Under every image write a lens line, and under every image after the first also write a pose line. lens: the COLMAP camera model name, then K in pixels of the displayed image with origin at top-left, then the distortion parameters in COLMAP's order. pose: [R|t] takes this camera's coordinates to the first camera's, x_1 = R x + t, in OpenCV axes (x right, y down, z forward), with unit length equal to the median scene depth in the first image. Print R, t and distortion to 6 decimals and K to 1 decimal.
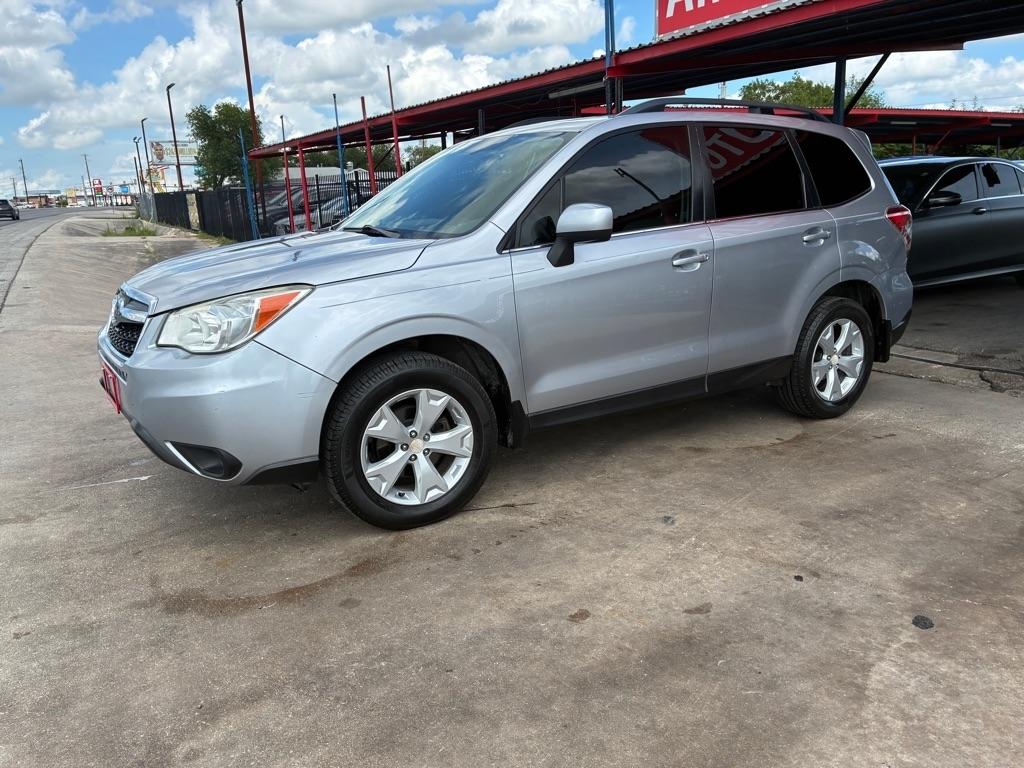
lens RADIAL K [[775.8, 0, 501.1], [0, 775.8, 392.7], [0, 0, 1]] dist [0.060158, -0.082597]
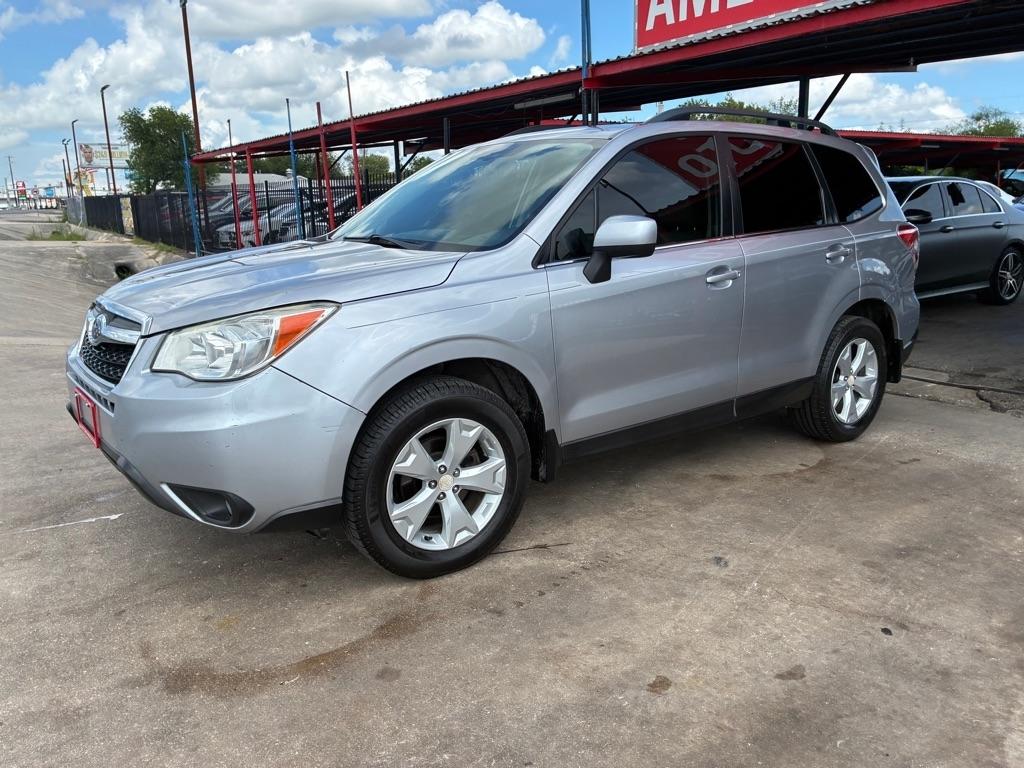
lens RADIAL K [[775.8, 0, 501.6], [0, 775.8, 375.0], [0, 0, 1]] dist [0.060158, -0.082597]
pose [[0.996887, 0.001526, 0.078829, -0.108512], [0.001196, 0.999405, -0.034468, -0.022398], [-0.078835, 0.034455, 0.996292, 0.098997]]
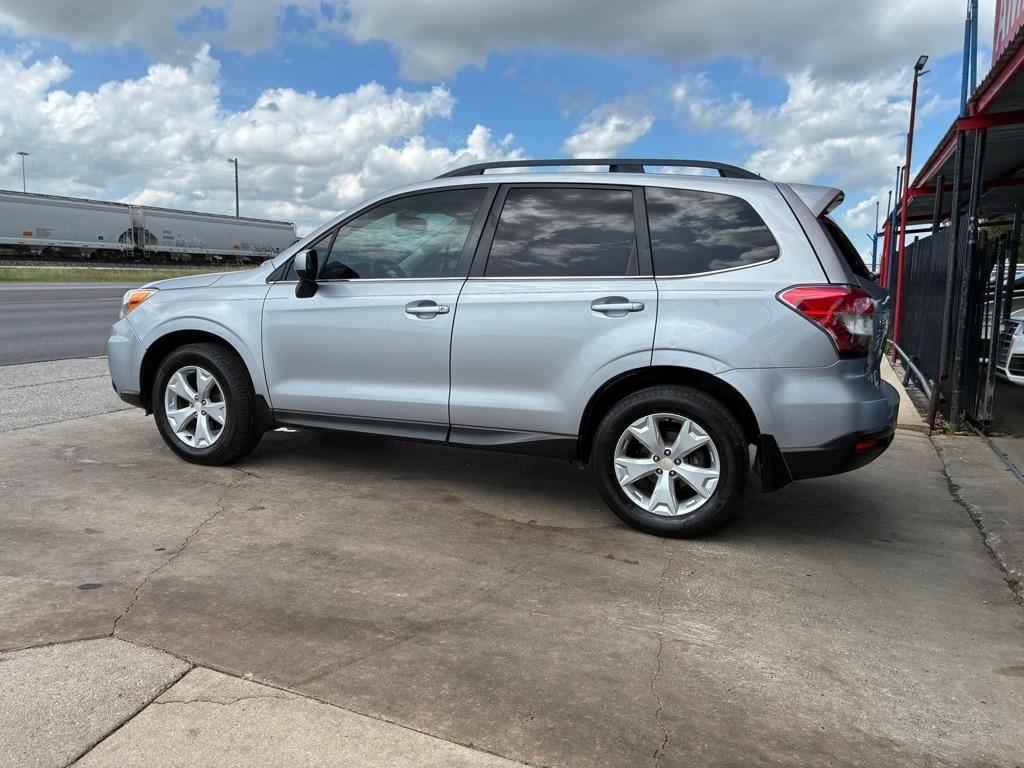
lens RADIAL K [[775.8, 0, 502.6], [0, 775.8, 380.7], [0, 0, 1]] dist [0.060158, -0.082597]
pose [[0.591616, 0.160239, -0.790135, 1.293892], [-0.246073, 0.969173, 0.012300, -0.127931], [0.767749, 0.187153, 0.612809, 0.499704]]
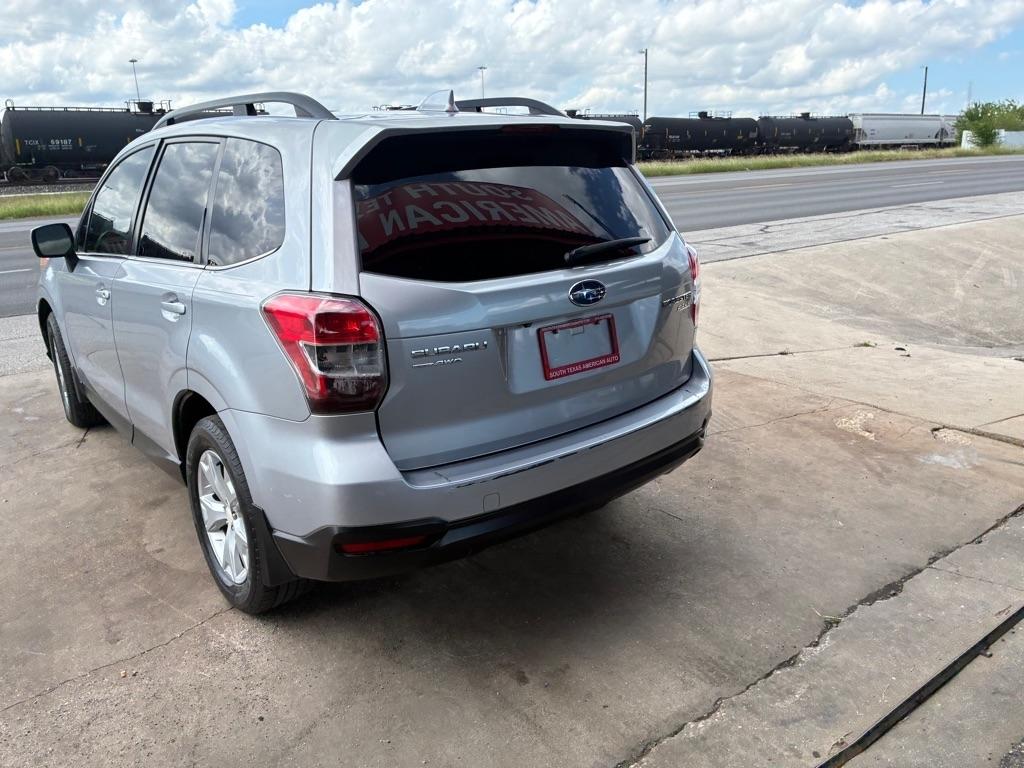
lens RADIAL K [[775.8, 0, 506.8], [0, 775.8, 382.6], [0, 0, 1]] dist [0.060158, -0.082597]
pose [[0.112613, 0.298665, -0.947691, 1.368175], [-0.217771, 0.937988, 0.269729, -0.481415], [0.969481, 0.176005, 0.170671, 1.489093]]
